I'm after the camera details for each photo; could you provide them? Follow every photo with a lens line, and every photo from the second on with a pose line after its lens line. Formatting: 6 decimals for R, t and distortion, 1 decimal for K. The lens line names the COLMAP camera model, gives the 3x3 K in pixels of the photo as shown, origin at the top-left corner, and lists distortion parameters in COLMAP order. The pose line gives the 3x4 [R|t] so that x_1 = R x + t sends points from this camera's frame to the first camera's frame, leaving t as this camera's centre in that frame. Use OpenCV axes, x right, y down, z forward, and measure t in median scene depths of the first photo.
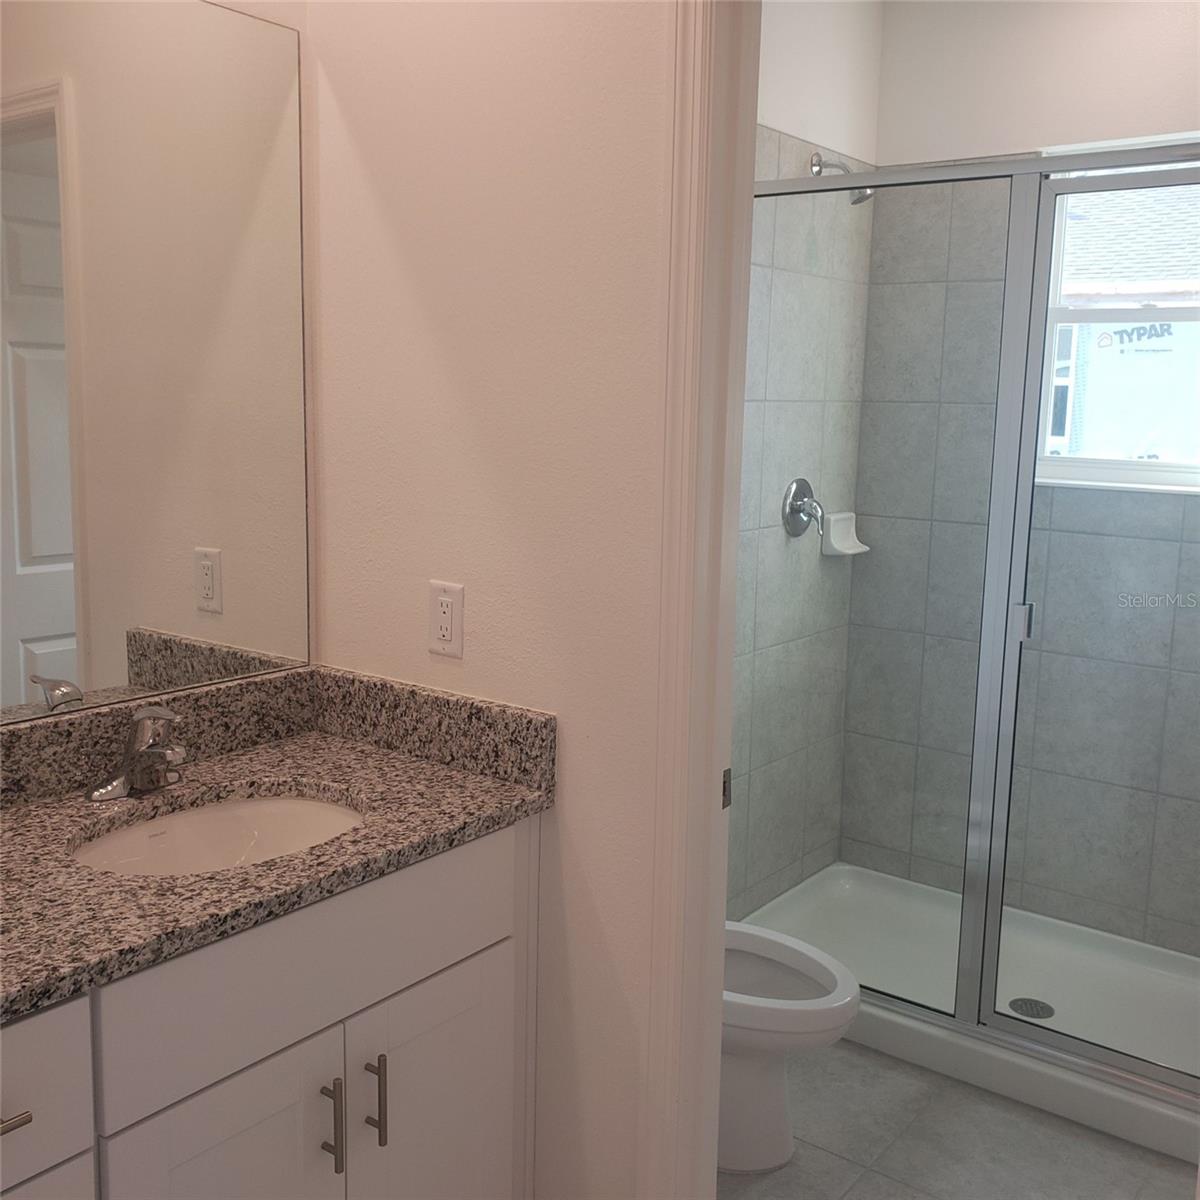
lens RADIAL K [[1292.9, 0, 606.2], [0, 1292.9, 577.8], [0, 0, 1]] dist [0.212438, -0.603902]
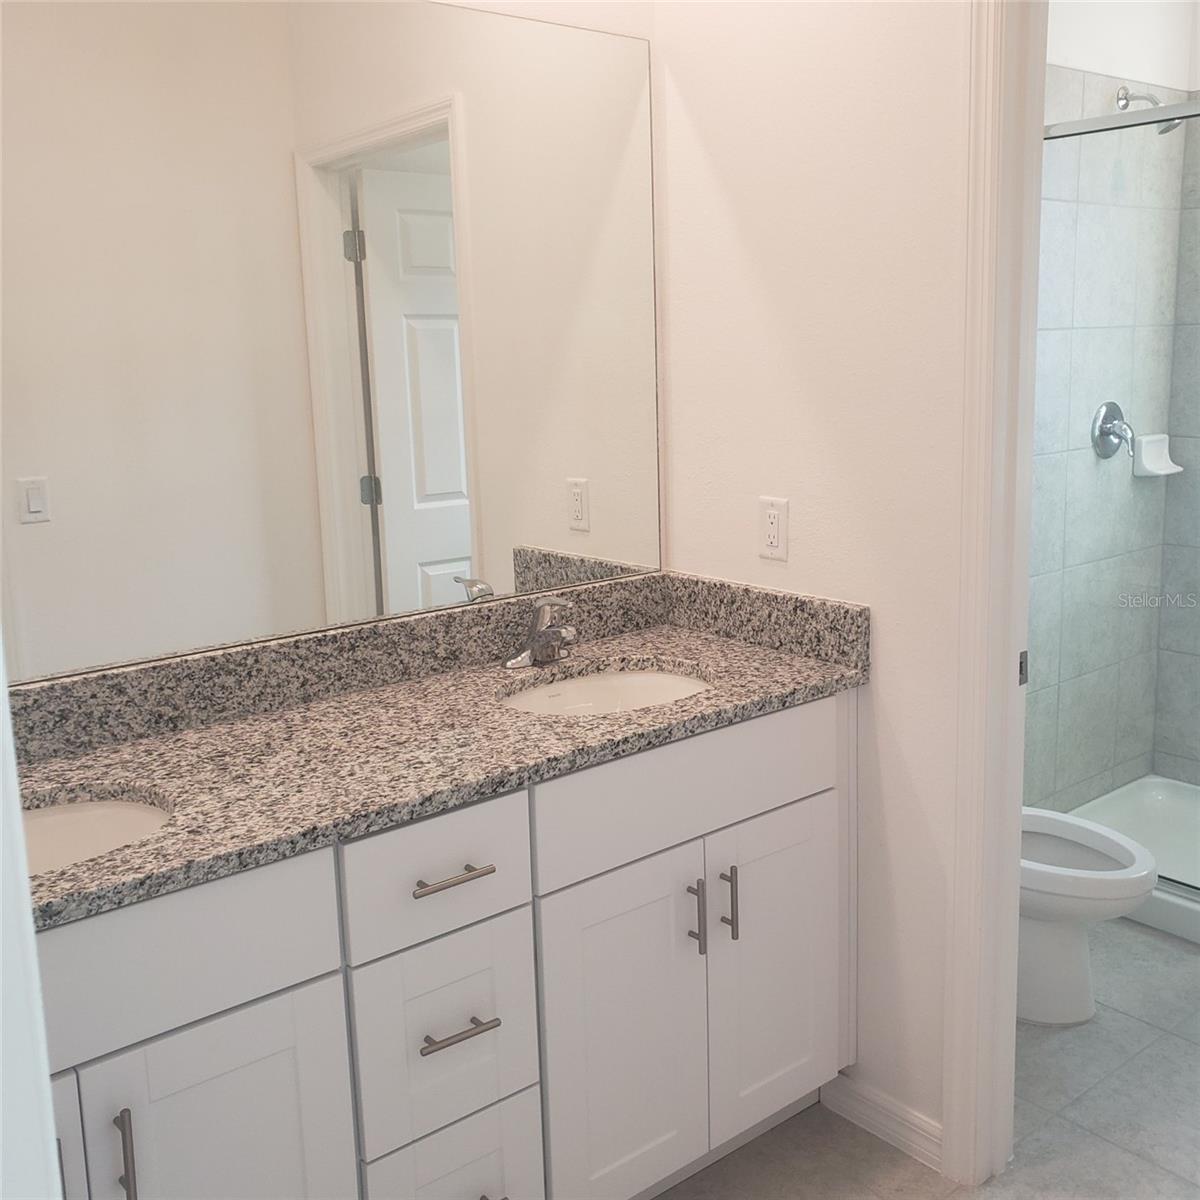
lens RADIAL K [[1292.9, 0, 606.2], [0, 1292.9, 577.8], [0, 0, 1]] dist [0.212438, -0.603902]
pose [[0.972201, -0.008564, -0.233990, 0.006073], [0.017509, 0.999192, 0.036177, 0.032370], [0.233491, -0.039268, 0.971566, -0.205814]]
